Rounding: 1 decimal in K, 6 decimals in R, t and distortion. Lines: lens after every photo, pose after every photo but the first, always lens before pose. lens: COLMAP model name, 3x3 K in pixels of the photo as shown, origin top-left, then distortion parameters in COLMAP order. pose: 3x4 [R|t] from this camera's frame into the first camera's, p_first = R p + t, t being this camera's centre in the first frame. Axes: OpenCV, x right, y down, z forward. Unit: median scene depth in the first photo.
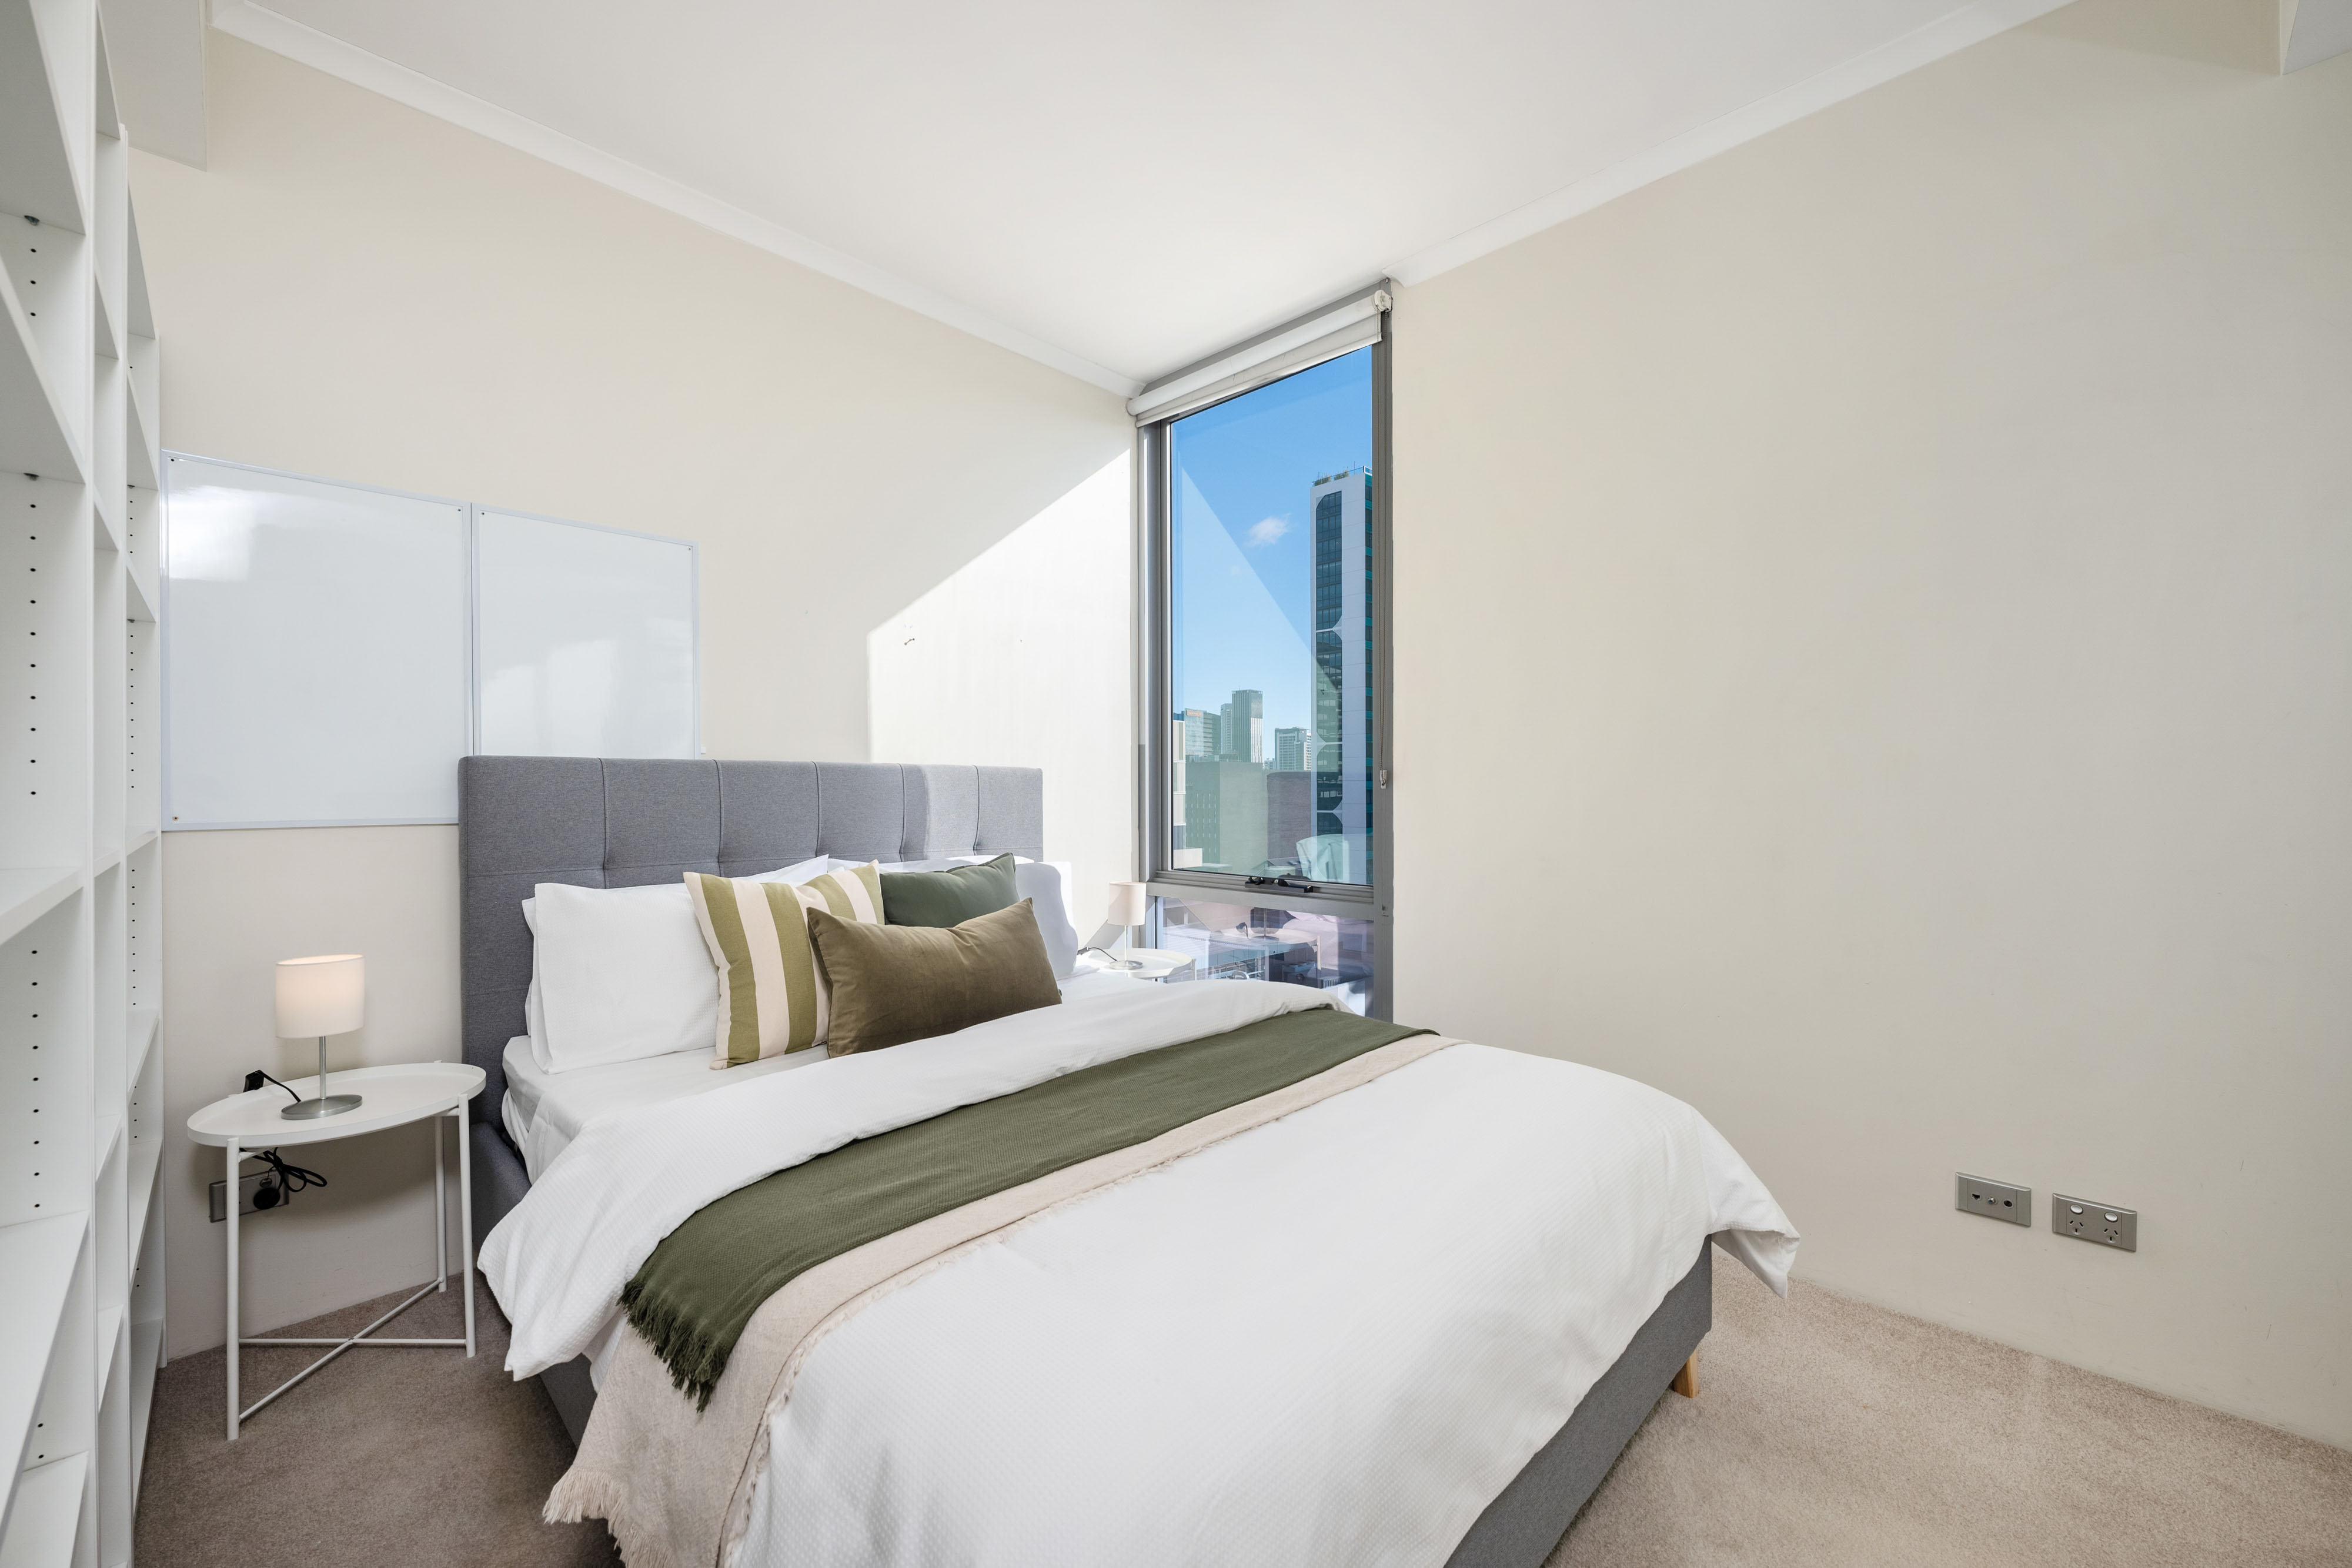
lens RADIAL K [[908.5, 0, 1171.4], [0, 908.5, 788.9], [0, 0, 1]] dist [-0.000071, 0.000014]
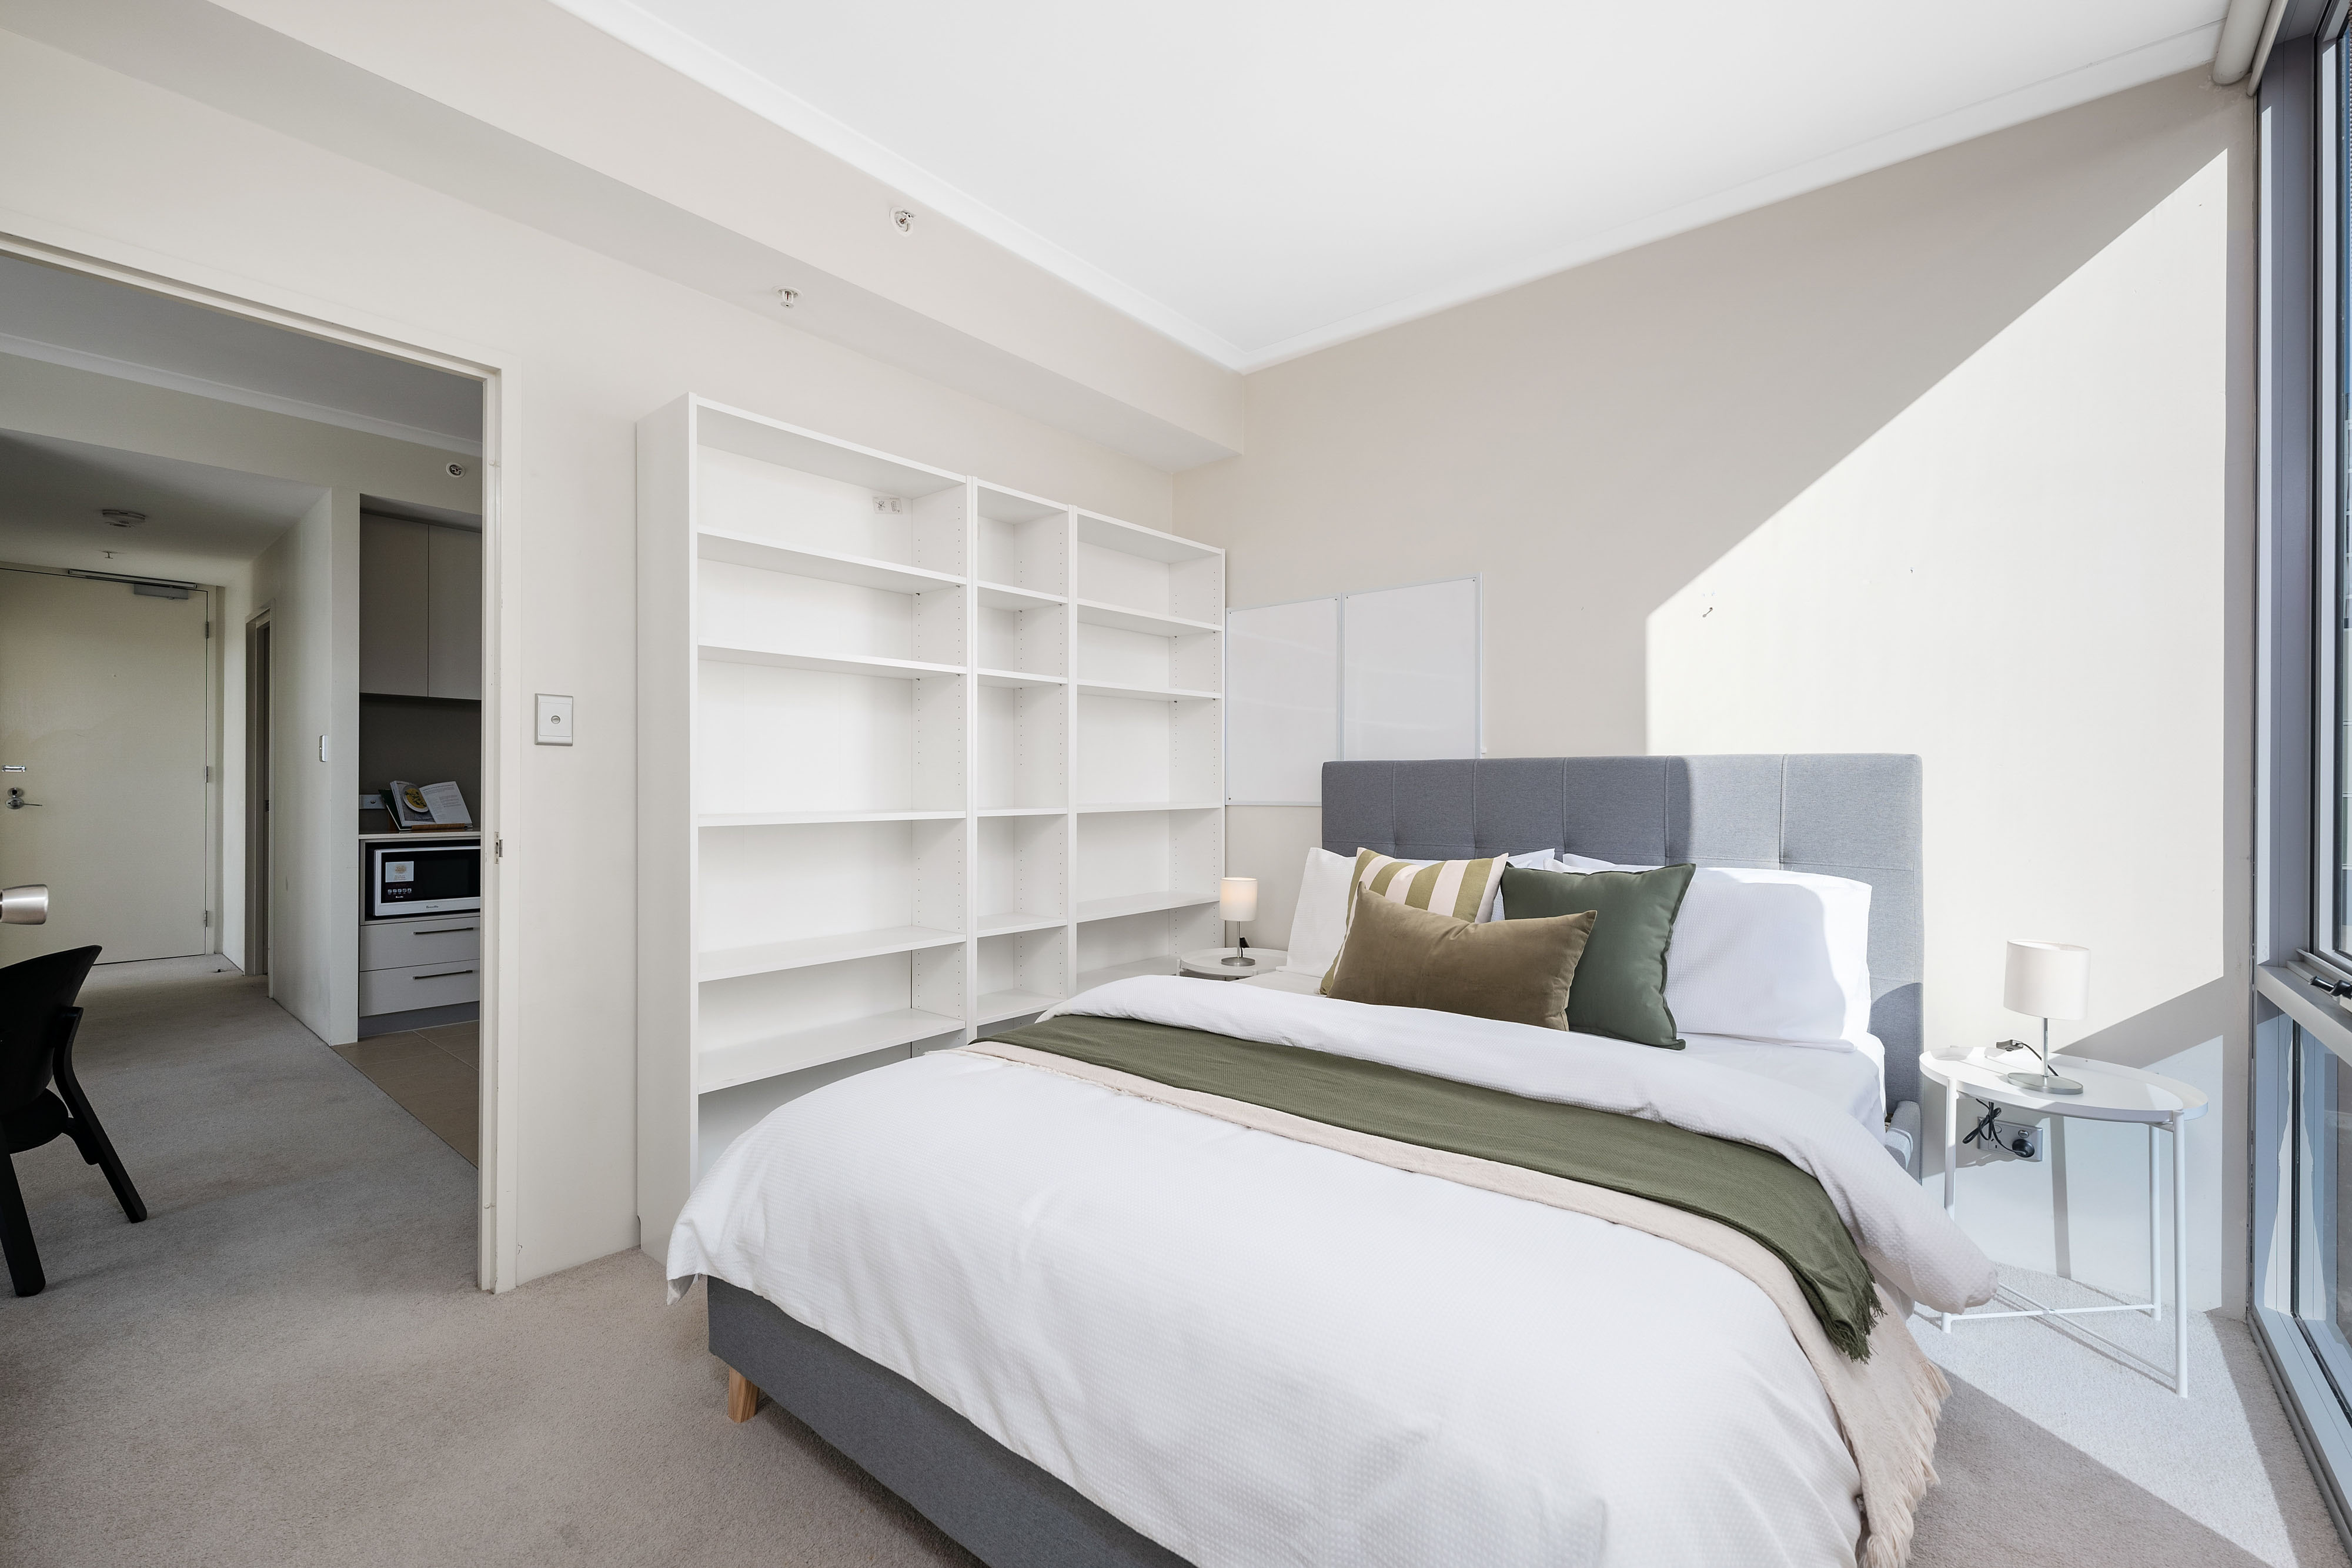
lens RADIAL K [[1030.4, 0, 1233.8], [0, 1030.4, 784.9], [0, 0, 1]] dist [-0.017447, 0.000483]
pose [[0.098354, 0.001310, -0.995151, 0.965520], [-0.000822, 0.999999, 0.001235, -0.000149], [0.995151, 0.000697, 0.098355, 0.708238]]
